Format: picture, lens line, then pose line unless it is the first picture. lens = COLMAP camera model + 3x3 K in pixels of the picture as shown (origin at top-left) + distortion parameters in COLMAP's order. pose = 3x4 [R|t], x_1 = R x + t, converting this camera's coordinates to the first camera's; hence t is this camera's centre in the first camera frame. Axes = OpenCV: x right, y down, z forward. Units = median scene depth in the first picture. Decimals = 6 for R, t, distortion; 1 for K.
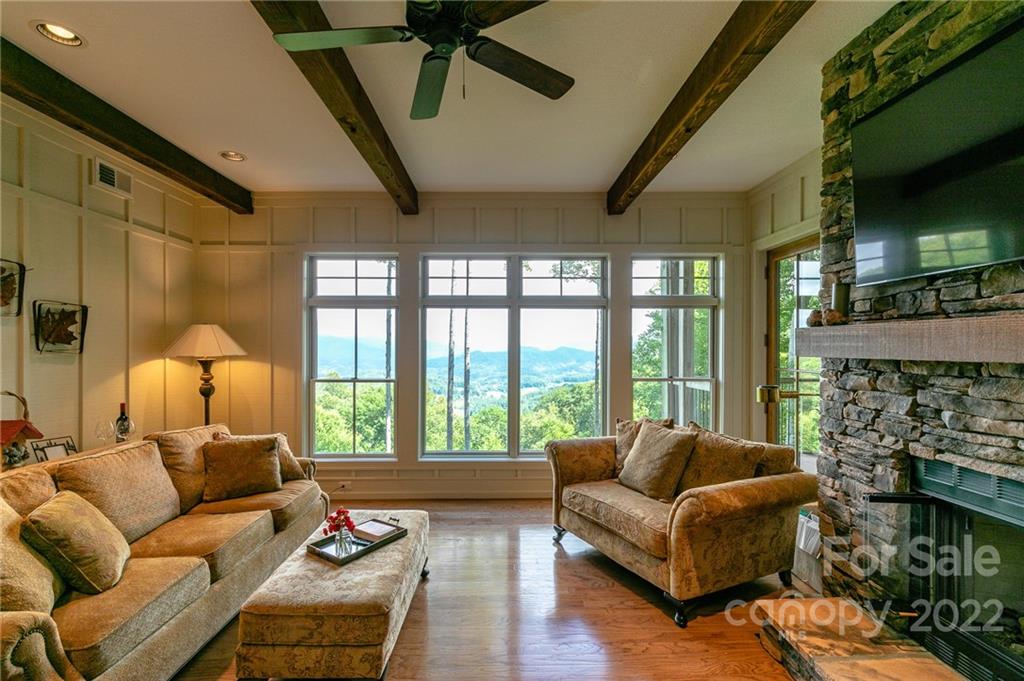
lens RADIAL K [[471.3, 0, 511.5], [0, 471.3, 346.4], [0, 0, 1]] dist [0.003567, -0.000390]
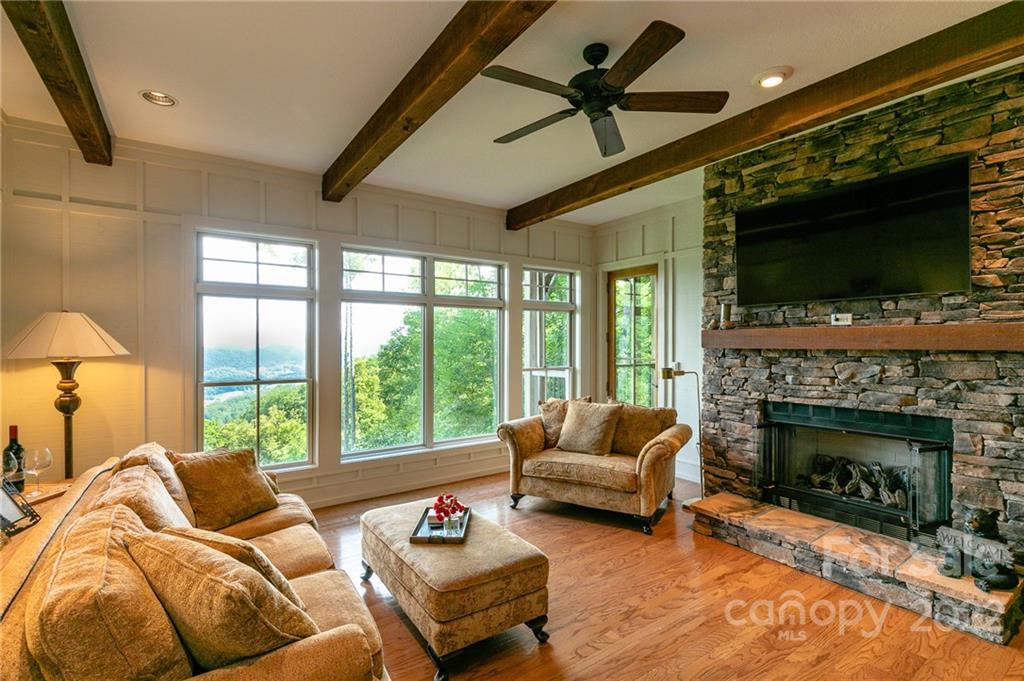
lens RADIAL K [[464.9, 0, 535.7], [0, 464.9, 343.6], [0, 0, 1]] dist [0.004535, -0.000348]
pose [[0.825102, -0.003209, 0.564975, -0.593870], [0.001697, 0.999993, 0.003200, 0.000311], [-0.564981, -0.001682, 0.825102, 0.013863]]
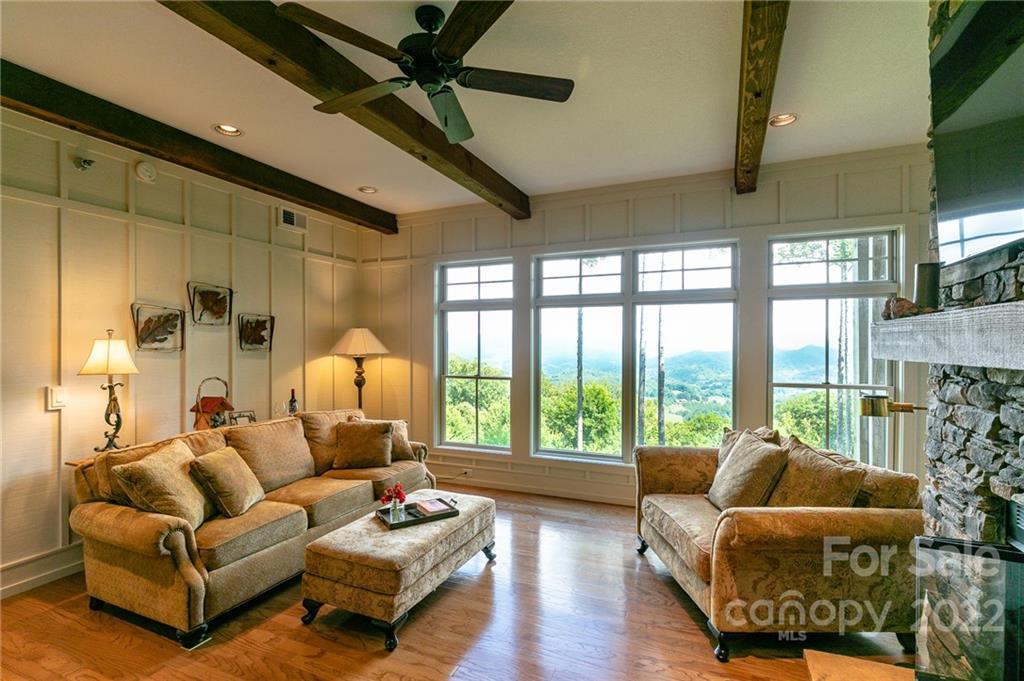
lens RADIAL K [[493.4, 0, 507.7], [0, 493.4, 346.5], [0, 0, 1]] dist [-0.006629, 0.000027]
pose [[0.909389, -0.000595, -0.415947, 0.307295], [0.001442, 0.999997, 0.001721, -0.000756], [0.415945, -0.002165, 0.909387, -0.006877]]
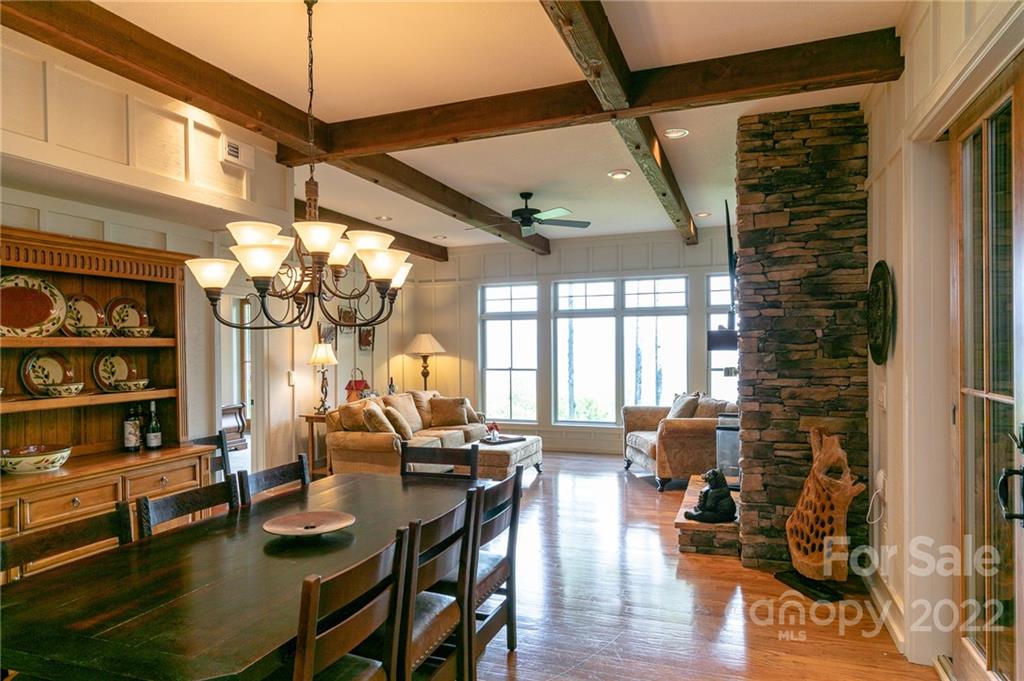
lens RADIAL K [[634.2, 0, 551.3], [0, 634.2, 342.7], [0, 0, 1]] dist [-0.005841, 0.003781]
pose [[0.953210, -0.011277, -0.302098, 0.584104], [0.011583, 0.999933, -0.000779, -0.010408], [0.302087, -0.002756, 0.953277, -1.280663]]
